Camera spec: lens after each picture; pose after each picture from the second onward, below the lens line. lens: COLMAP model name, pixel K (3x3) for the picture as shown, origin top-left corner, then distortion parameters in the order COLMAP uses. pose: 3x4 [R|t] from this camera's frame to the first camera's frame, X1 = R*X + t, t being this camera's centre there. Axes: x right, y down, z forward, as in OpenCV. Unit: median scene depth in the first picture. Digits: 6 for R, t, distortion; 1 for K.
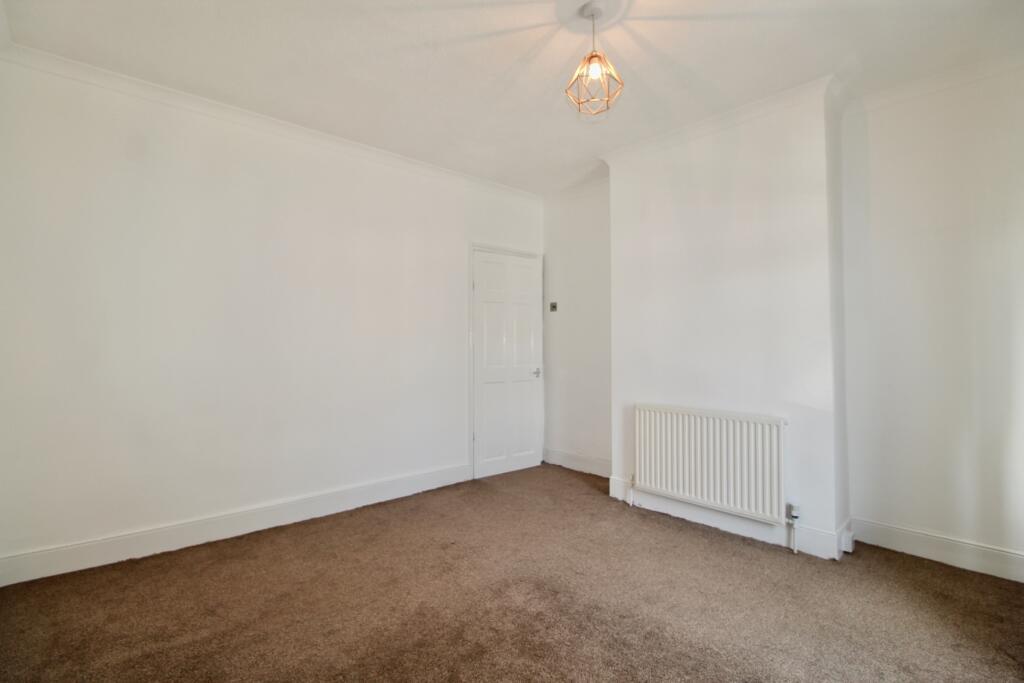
lens RADIAL K [[467.2, 0, 513.0], [0, 467.2, 331.5], [0, 0, 1]] dist [0.000260, -0.000233]
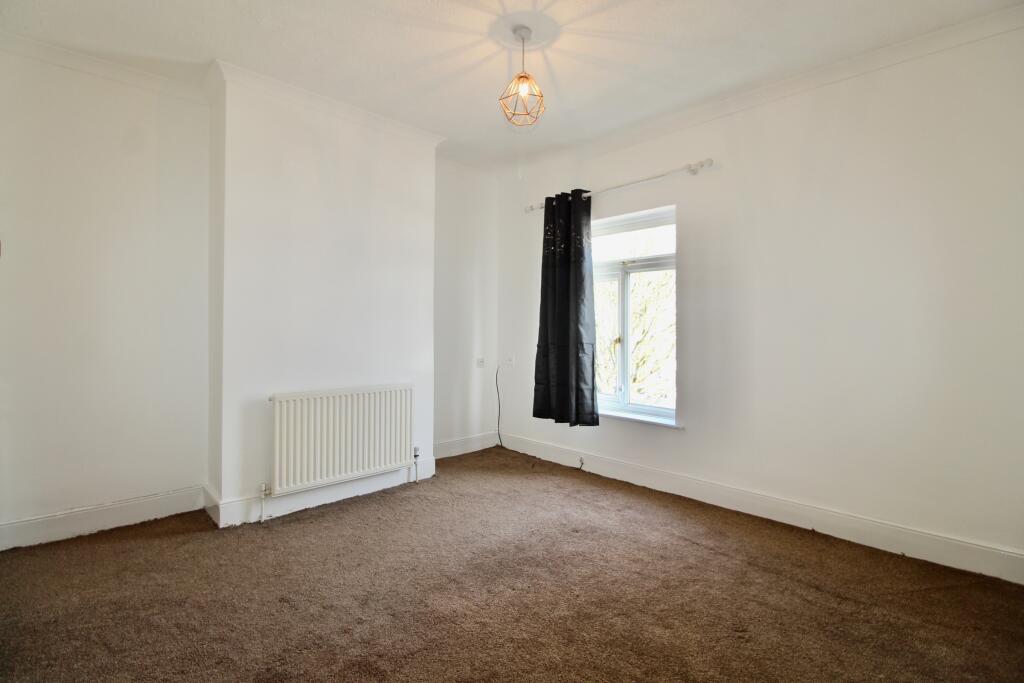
lens RADIAL K [[485.6, 0, 502.4], [0, 485.6, 328.2], [0, 0, 1]] dist [0.000783, -0.000160]
pose [[-0.009698, -0.000865, 0.999953, -0.664497], [-0.040678, 0.999172, 0.000470, 0.020656], [-0.999125, -0.040671, -0.009726, 0.672656]]
